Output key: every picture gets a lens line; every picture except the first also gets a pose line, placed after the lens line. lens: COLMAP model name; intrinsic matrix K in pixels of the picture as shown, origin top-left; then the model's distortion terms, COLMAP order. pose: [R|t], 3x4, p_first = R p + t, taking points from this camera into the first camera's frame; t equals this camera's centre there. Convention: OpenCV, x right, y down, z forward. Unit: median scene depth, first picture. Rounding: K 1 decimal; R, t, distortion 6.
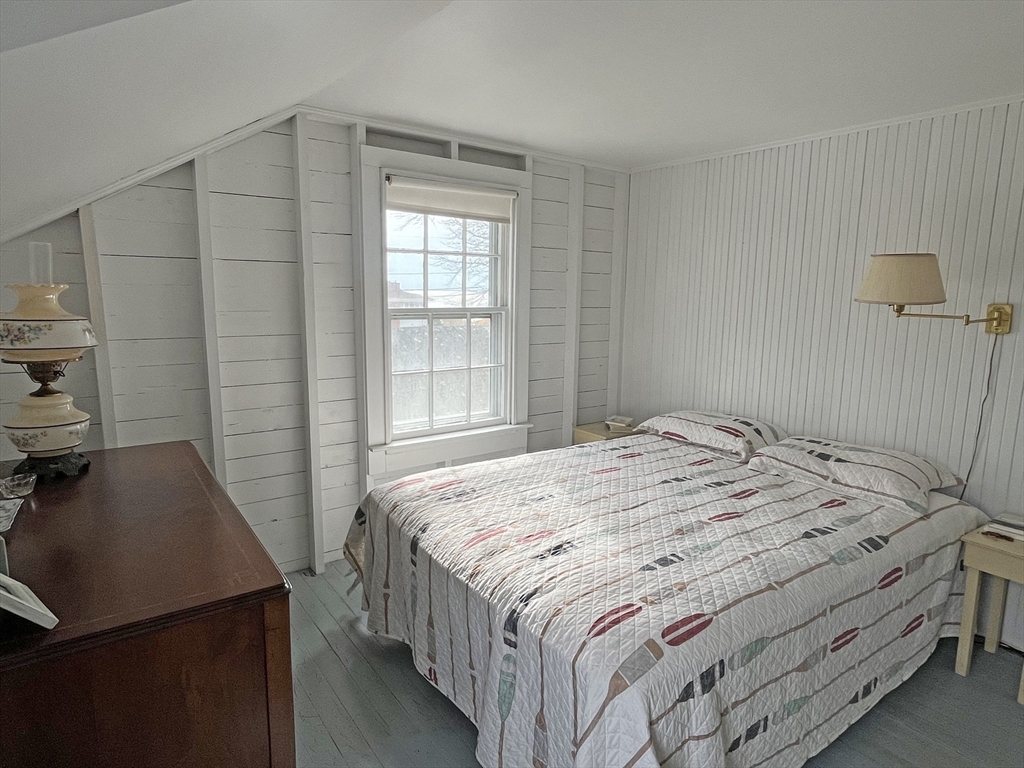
lens RADIAL K [[584.4, 0, 512.0], [0, 584.4, 384.0], [0, 0, 1]] dist [-0.003176, -0.000455]
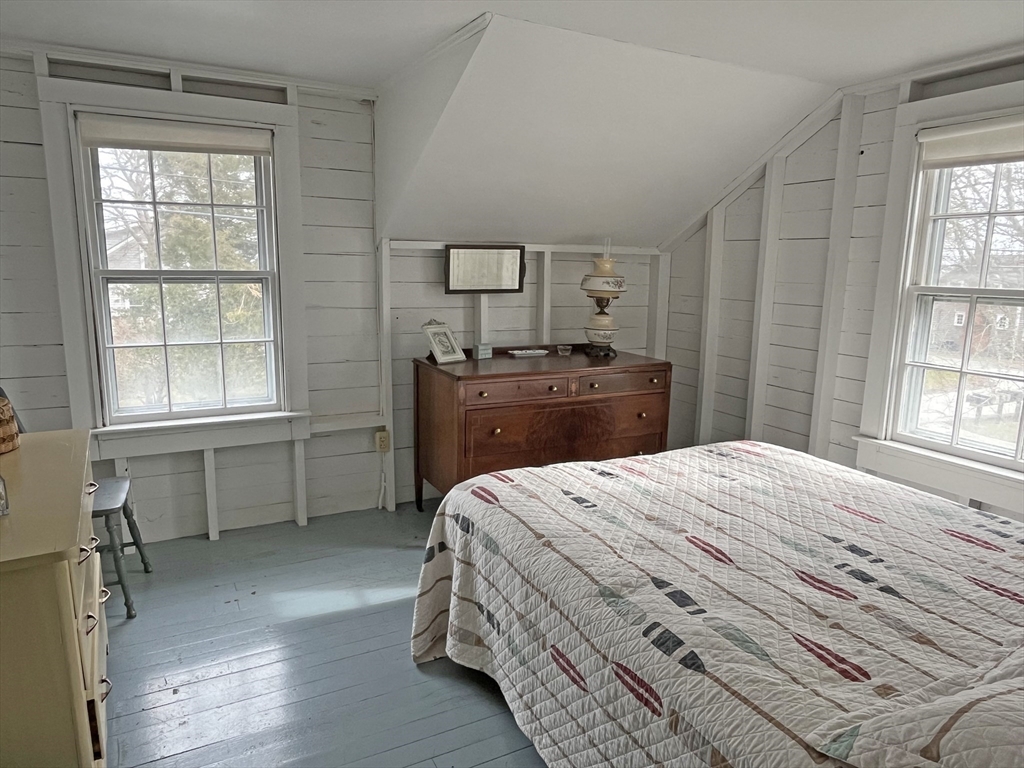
lens RADIAL K [[679.8, 0, 512.0], [0, 679.8, 384.0], [0, 0, 1]] dist [0.003440, 0.000750]
pose [[-0.138299, 0.162338, -0.976995, 1.143221], [-0.175331, 0.966880, 0.185477, -0.095295], [0.974747, 0.196949, -0.105255, 0.734848]]
